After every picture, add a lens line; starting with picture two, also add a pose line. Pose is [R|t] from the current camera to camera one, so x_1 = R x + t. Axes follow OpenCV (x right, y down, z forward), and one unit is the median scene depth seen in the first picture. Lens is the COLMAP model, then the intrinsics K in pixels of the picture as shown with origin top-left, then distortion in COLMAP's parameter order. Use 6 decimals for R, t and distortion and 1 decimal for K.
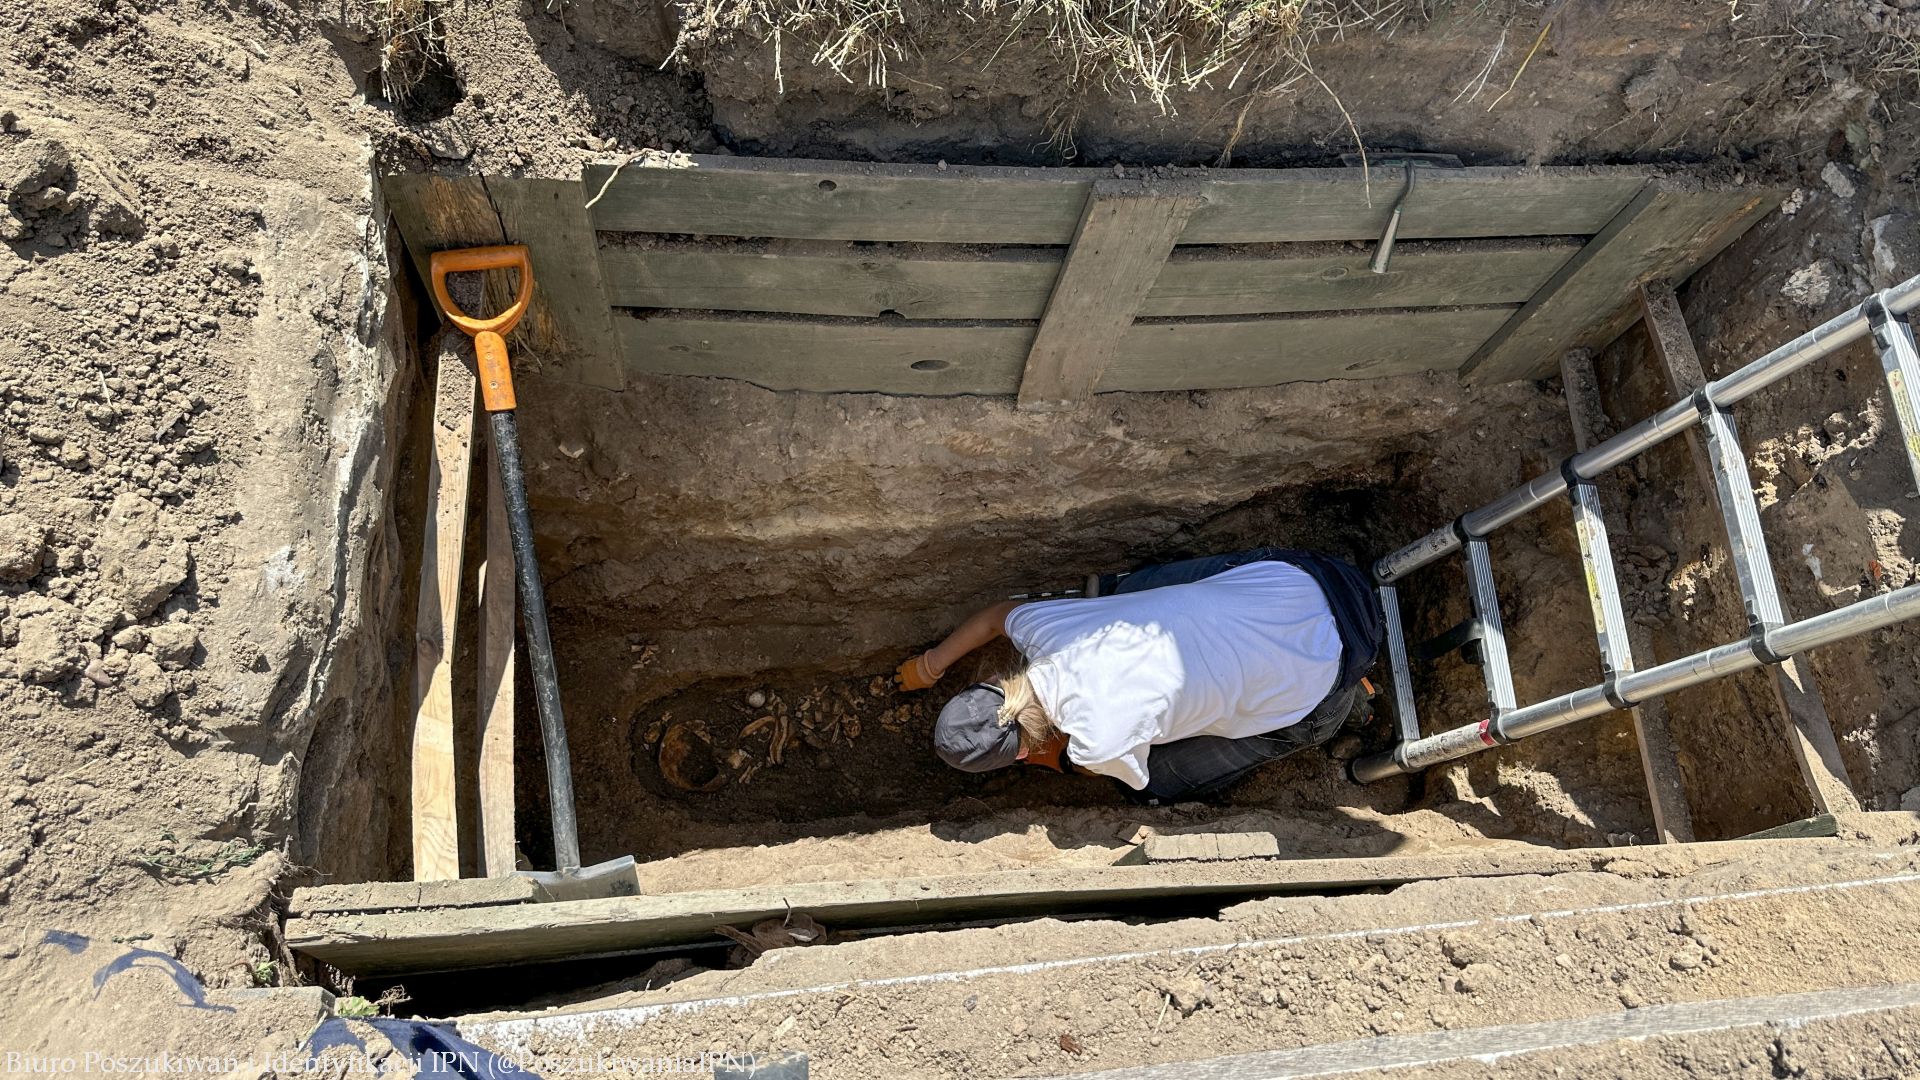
lens RADIAL K [[1342.7, 0, 1002.5], [0, 1342.7, 537.9], [0, 0, 1]] dist [0.129363, -0.215379]
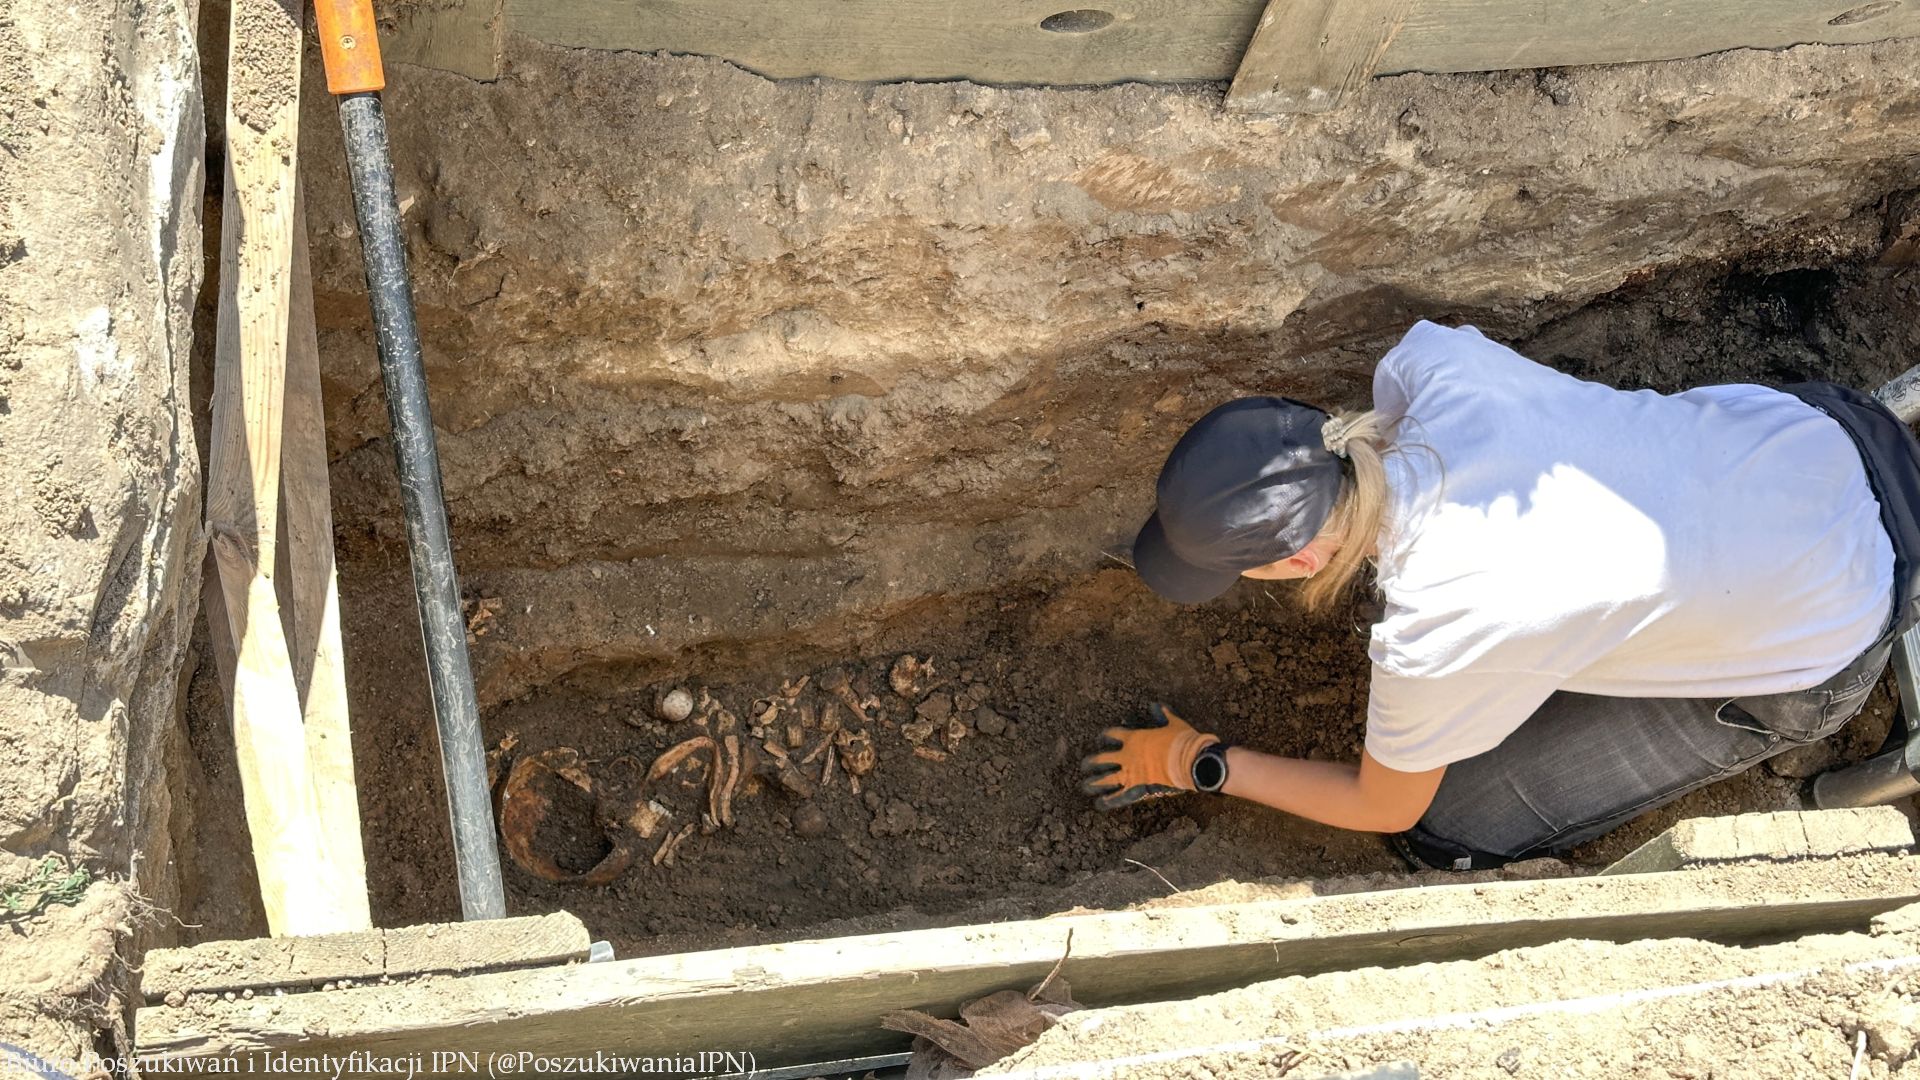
lens RADIAL K [[2688.4, 0, 961.5], [0, 2688.4, 544.8], [0, 0, 1]] dist [0.109521, -0.022670]
pose [[0.997181, -0.030340, 0.068622, -0.163983], [0.029800, 0.999516, 0.008880, 0.060119], [-0.068859, -0.006810, 0.997603, -0.044006]]
